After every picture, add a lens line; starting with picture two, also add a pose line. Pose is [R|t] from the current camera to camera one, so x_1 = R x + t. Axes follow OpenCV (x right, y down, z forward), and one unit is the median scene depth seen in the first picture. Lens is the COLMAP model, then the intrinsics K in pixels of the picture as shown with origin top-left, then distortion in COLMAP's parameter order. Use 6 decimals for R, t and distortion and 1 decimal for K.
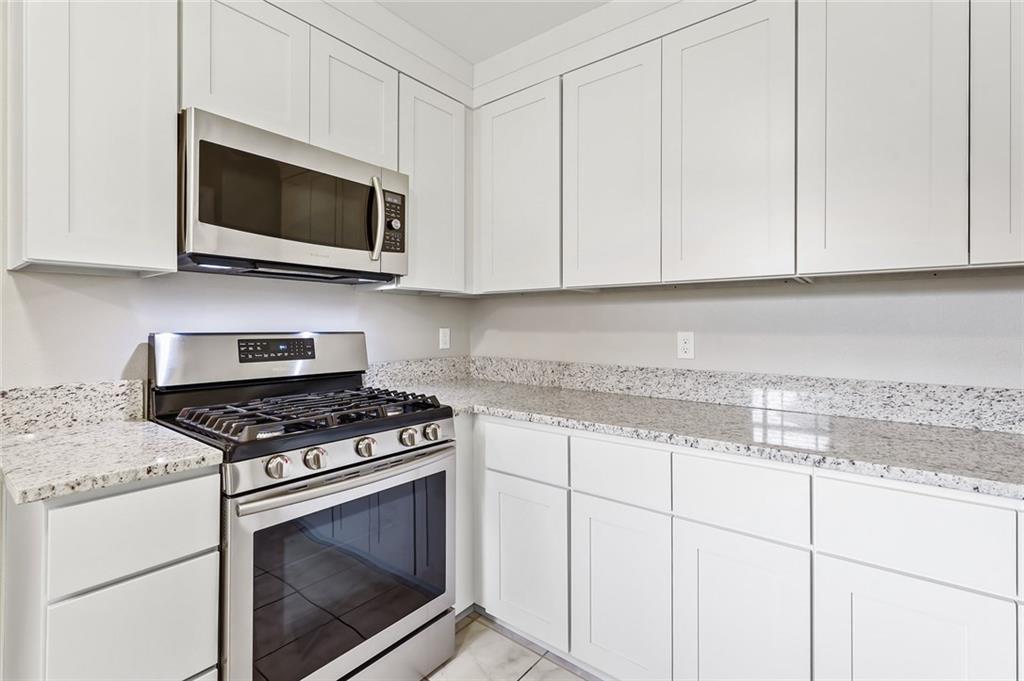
lens RADIAL K [[471.0, 0, 511.6], [0, 471.0, 331.1], [0, 0, 1]] dist [0.001773, -0.000106]
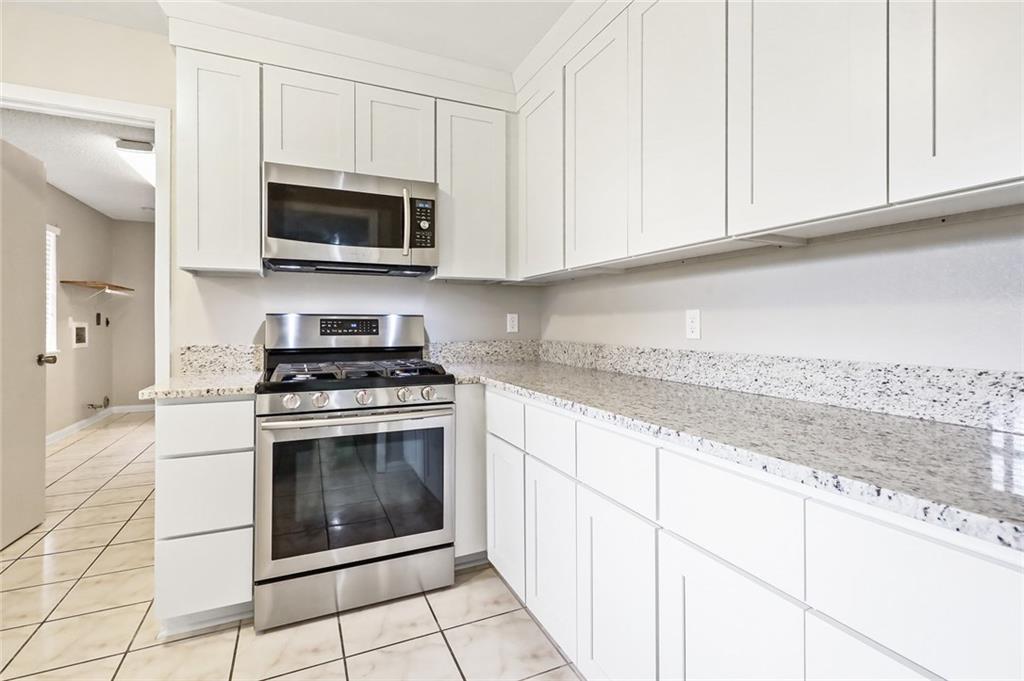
lens RADIAL K [[471.0, 0, 511.6], [0, 471.0, 331.1], [0, 0, 1]] dist [0.001773, -0.000106]
pose [[0.889769, 0.003174, -0.456400, 0.528109], [-0.002466, 0.999995, 0.002147, 0.046719], [0.456404, -0.000785, 0.889772, 0.015750]]
